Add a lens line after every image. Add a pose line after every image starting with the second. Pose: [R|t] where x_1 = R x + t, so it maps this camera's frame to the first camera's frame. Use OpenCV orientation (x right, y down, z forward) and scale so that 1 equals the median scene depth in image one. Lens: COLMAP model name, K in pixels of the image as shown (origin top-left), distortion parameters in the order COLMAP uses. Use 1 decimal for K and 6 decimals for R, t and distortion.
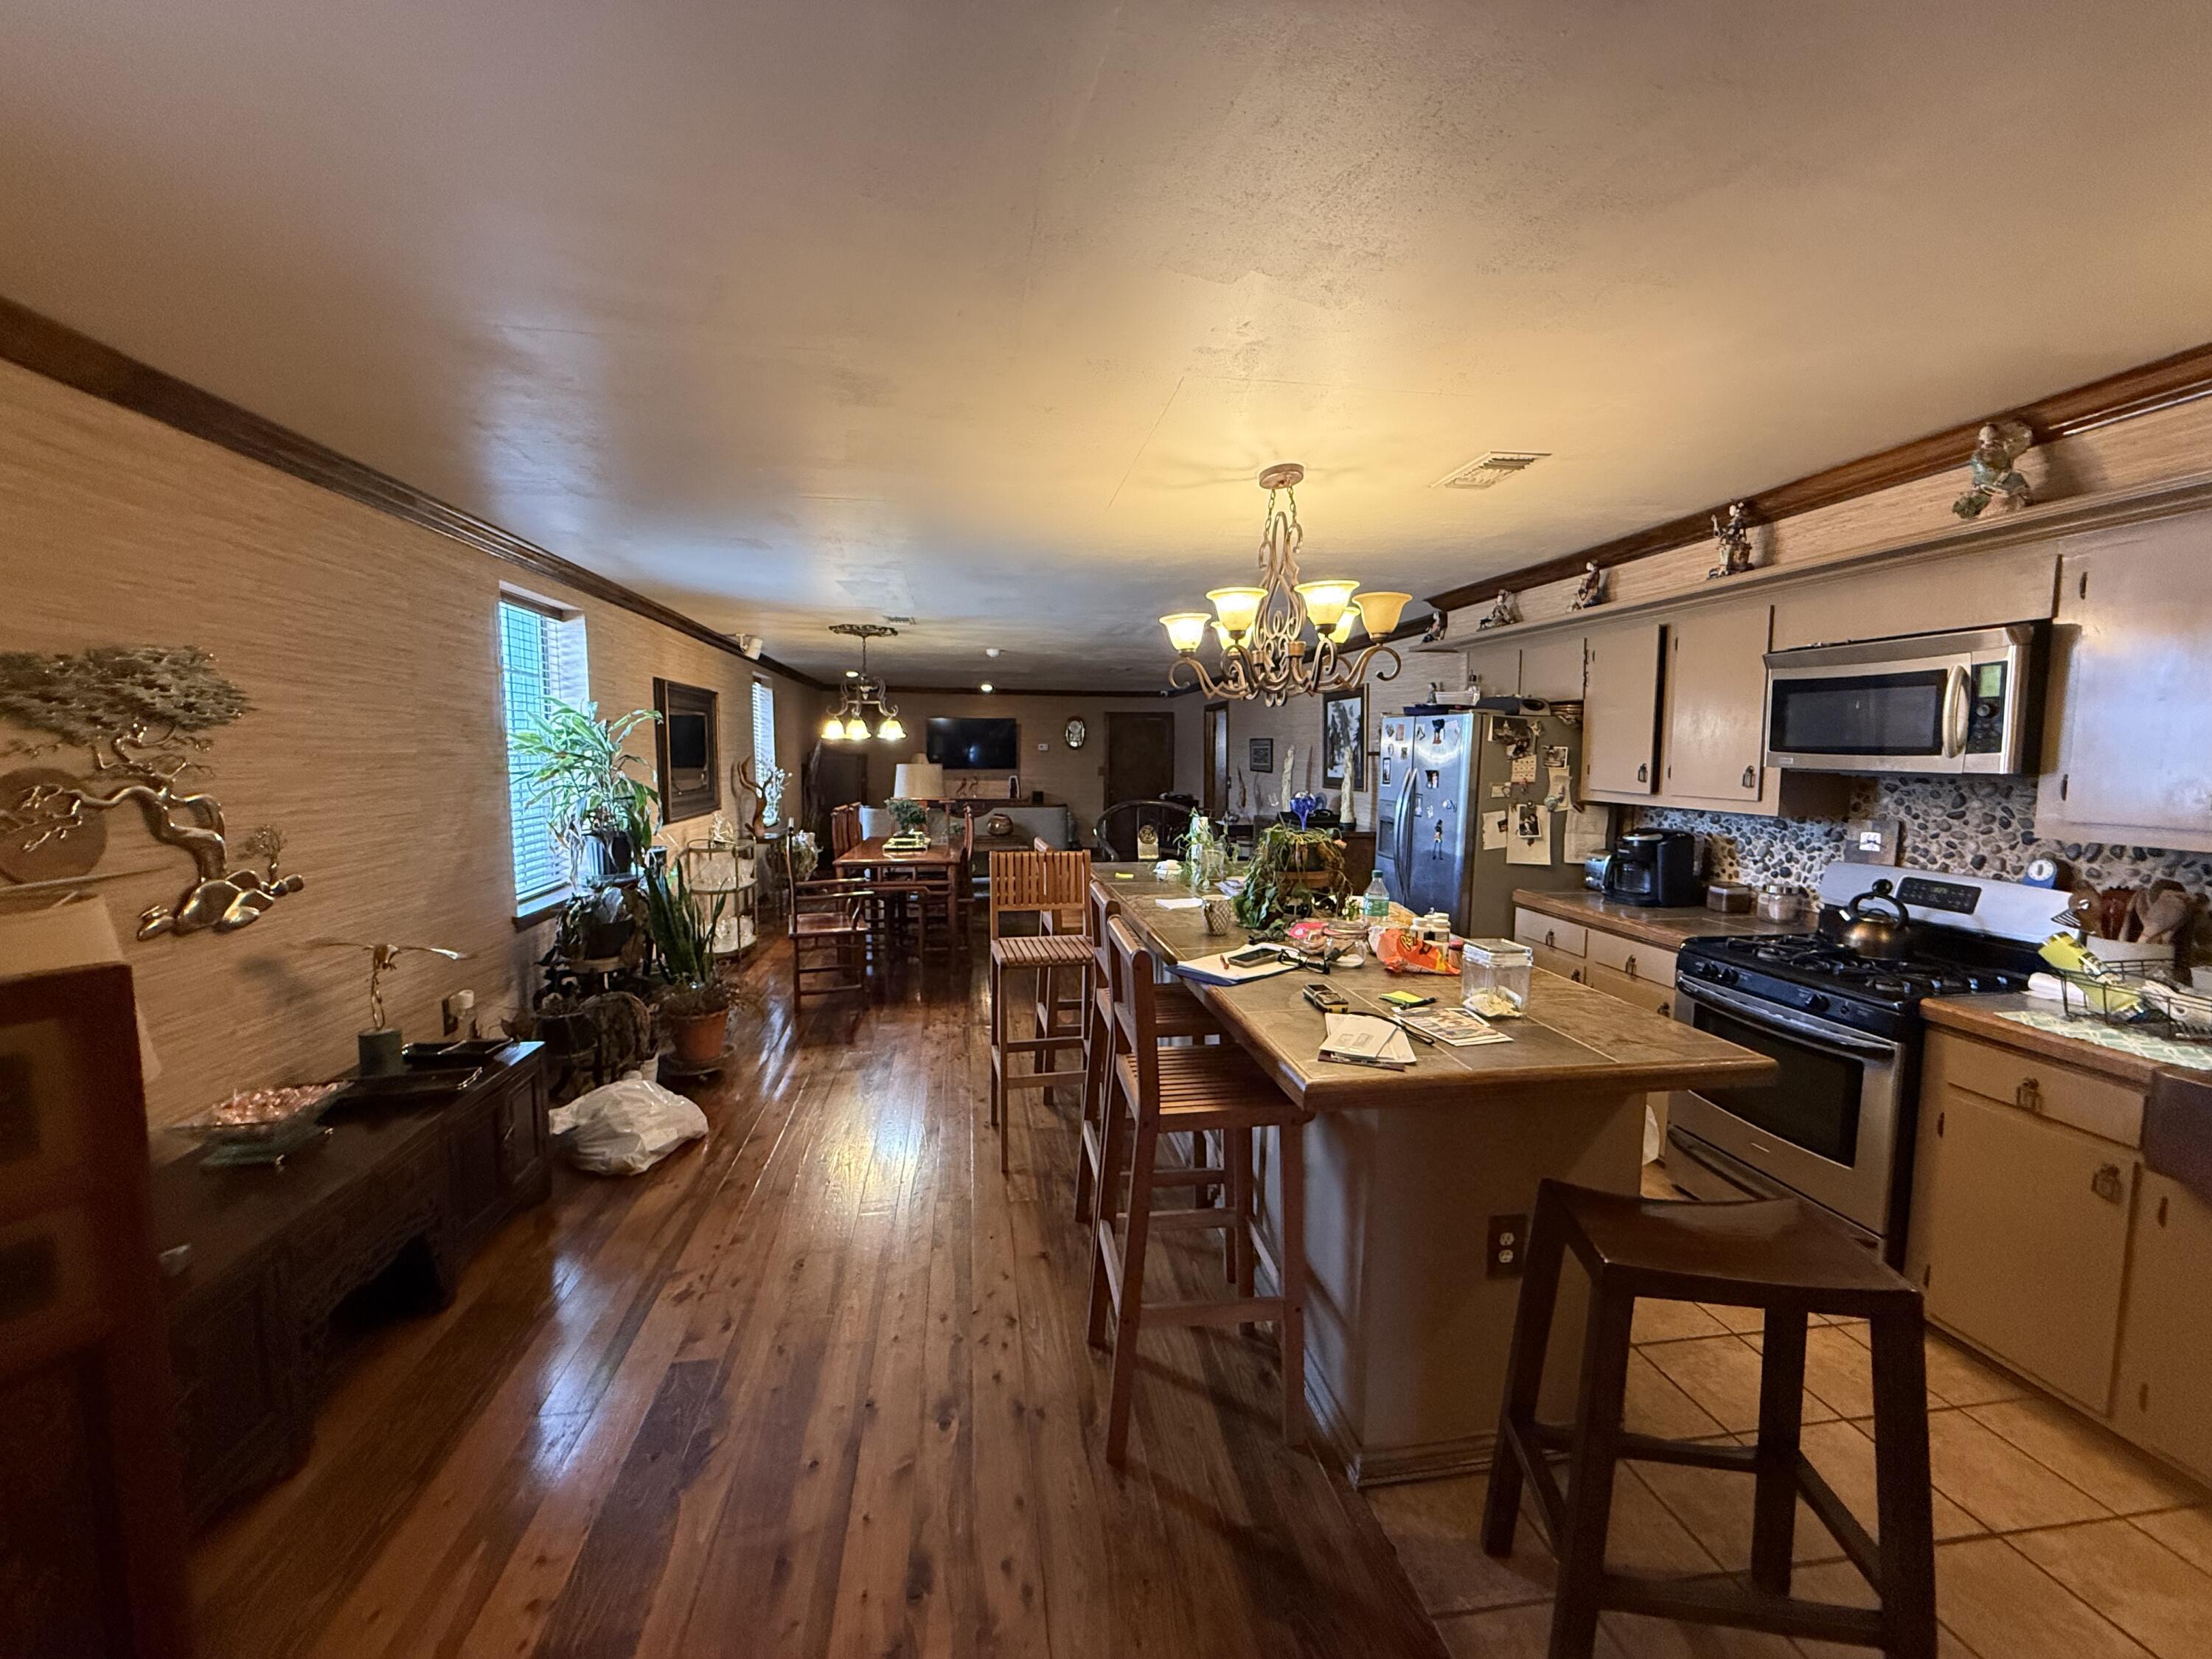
lens RADIAL K [[876.6, 0, 1102.3], [0, 876.6, 825.4], [0, 0, 1]] dist [-0.001561, 0.000102]
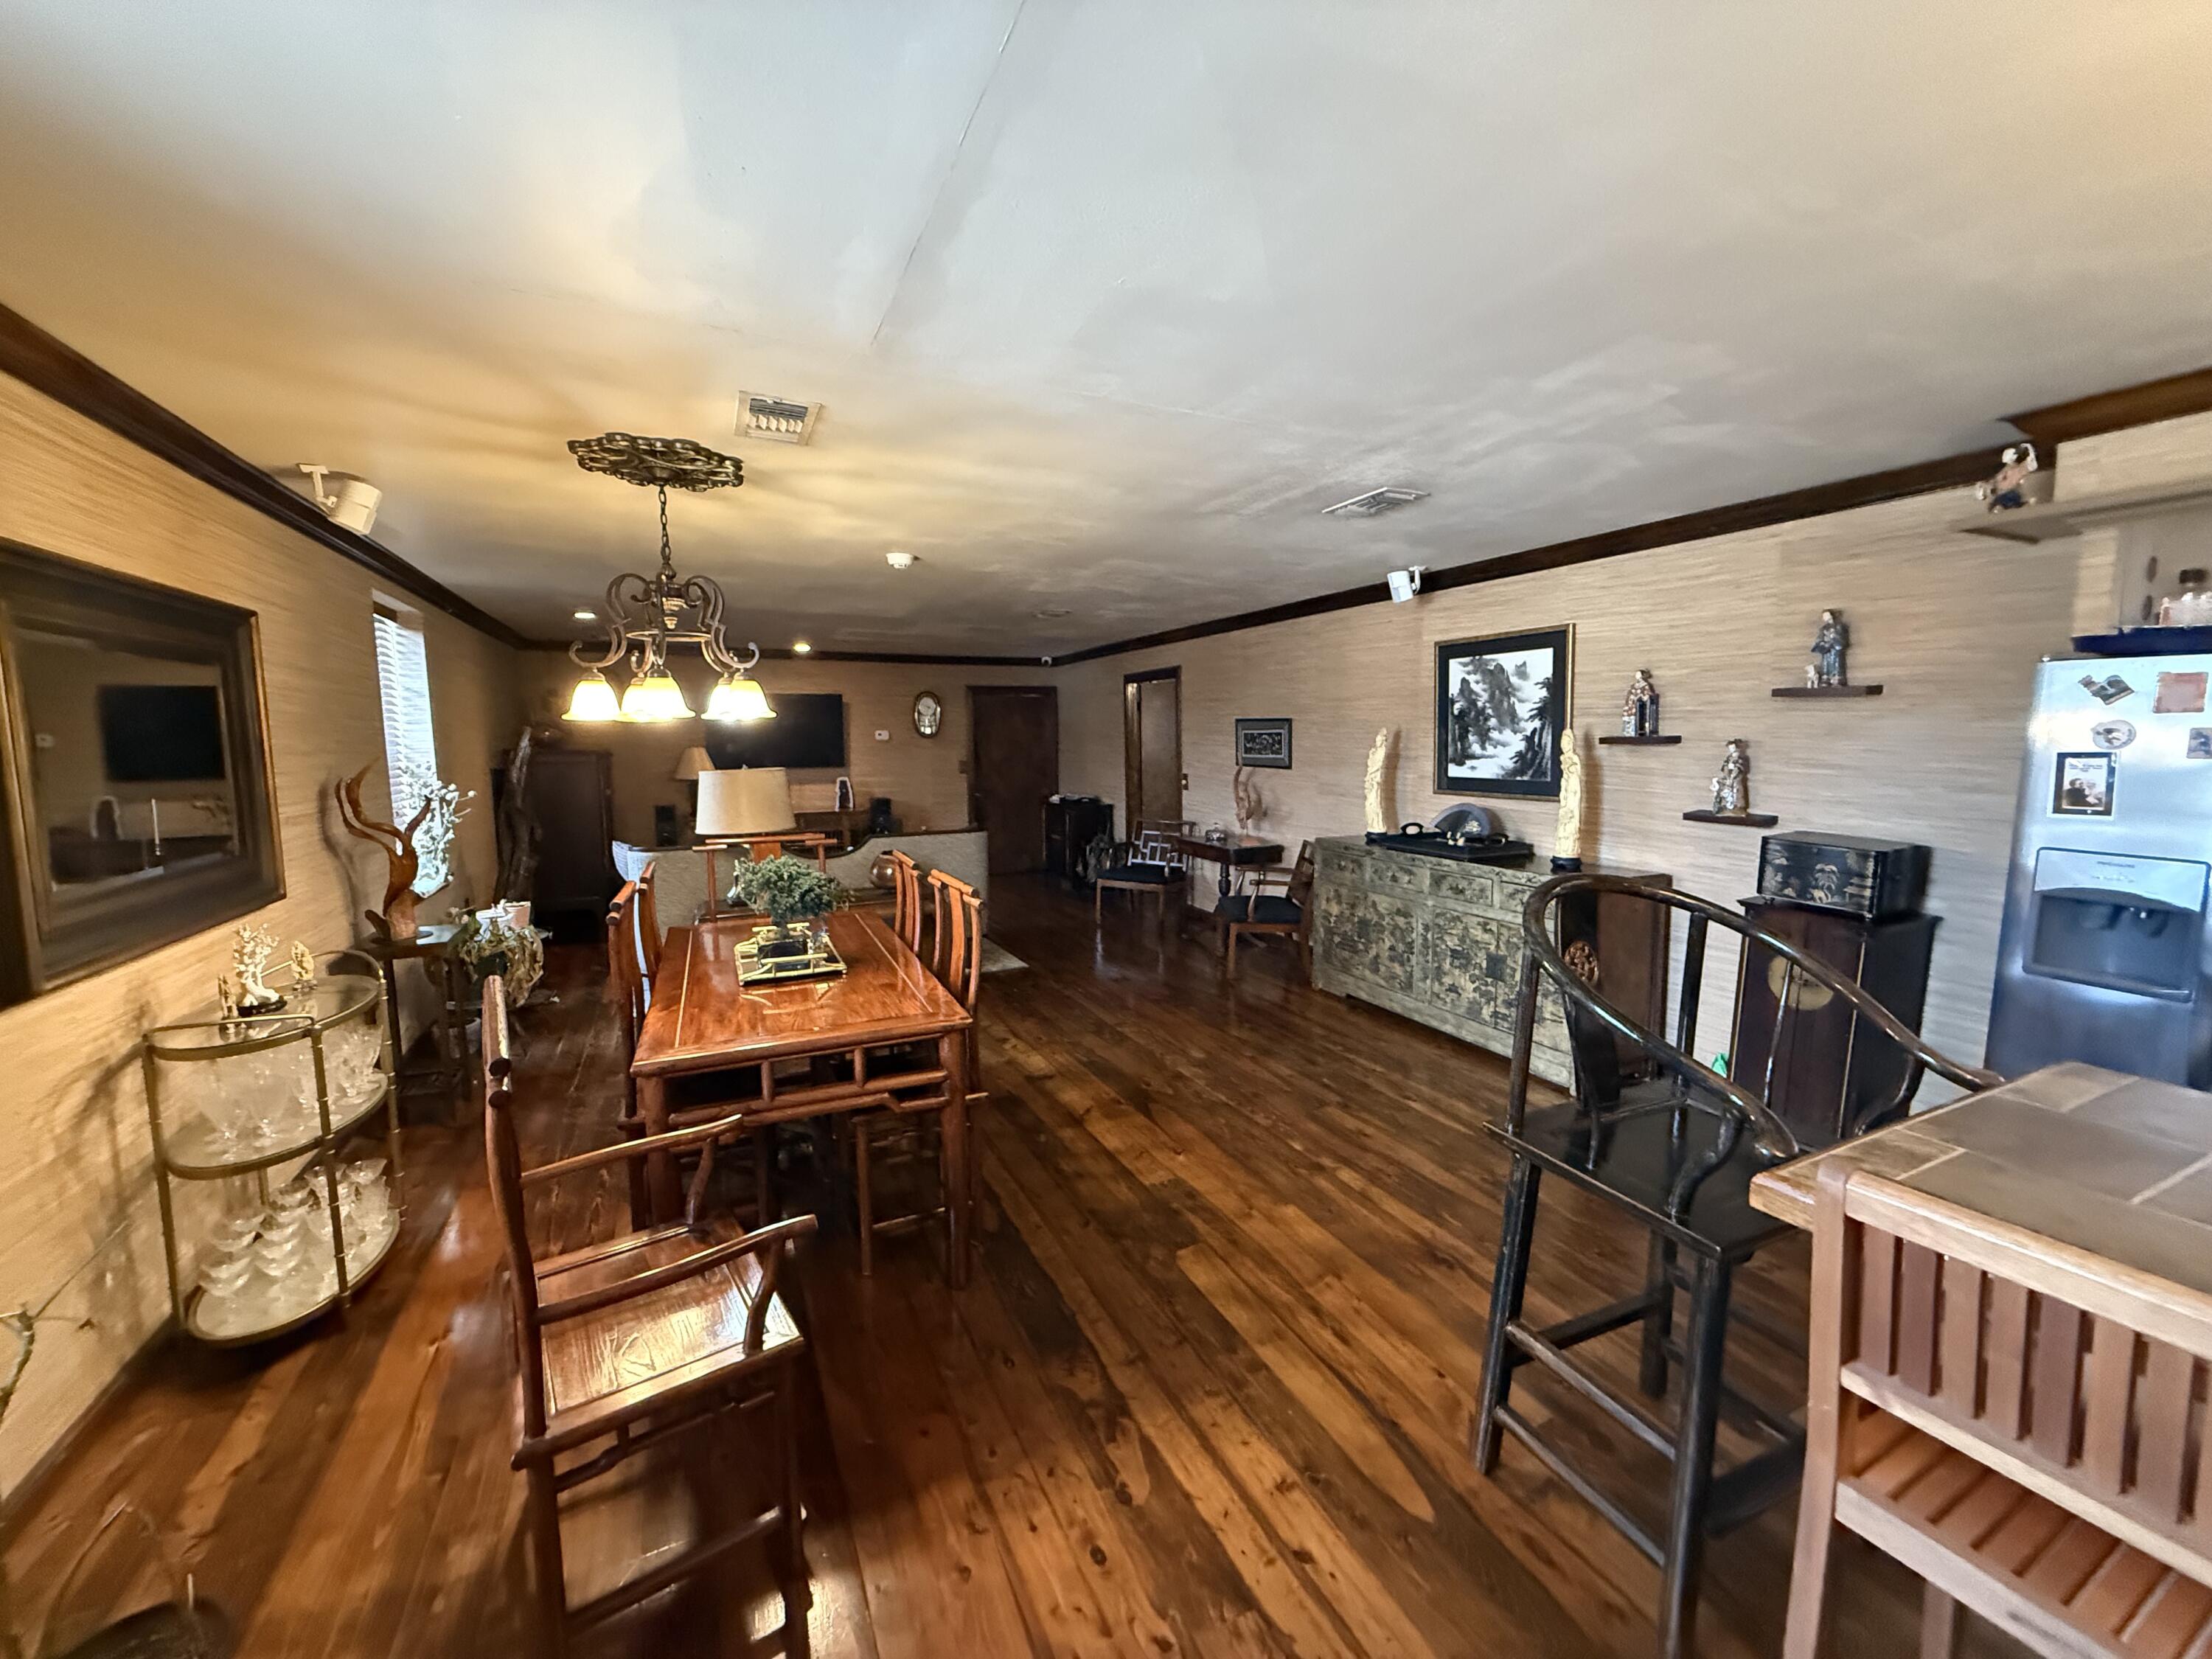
lens RADIAL K [[876.6, 0, 1105.6], [0, 876.6, 826.0], [0, 0, 1]] dist [-0.001561, 0.000102]
pose [[0.958854, -0.042626, 0.280680, -0.430625], [0.037546, 0.999020, 0.023454, -0.114876], [-0.281405, -0.011950, 0.959515, 1.198406]]
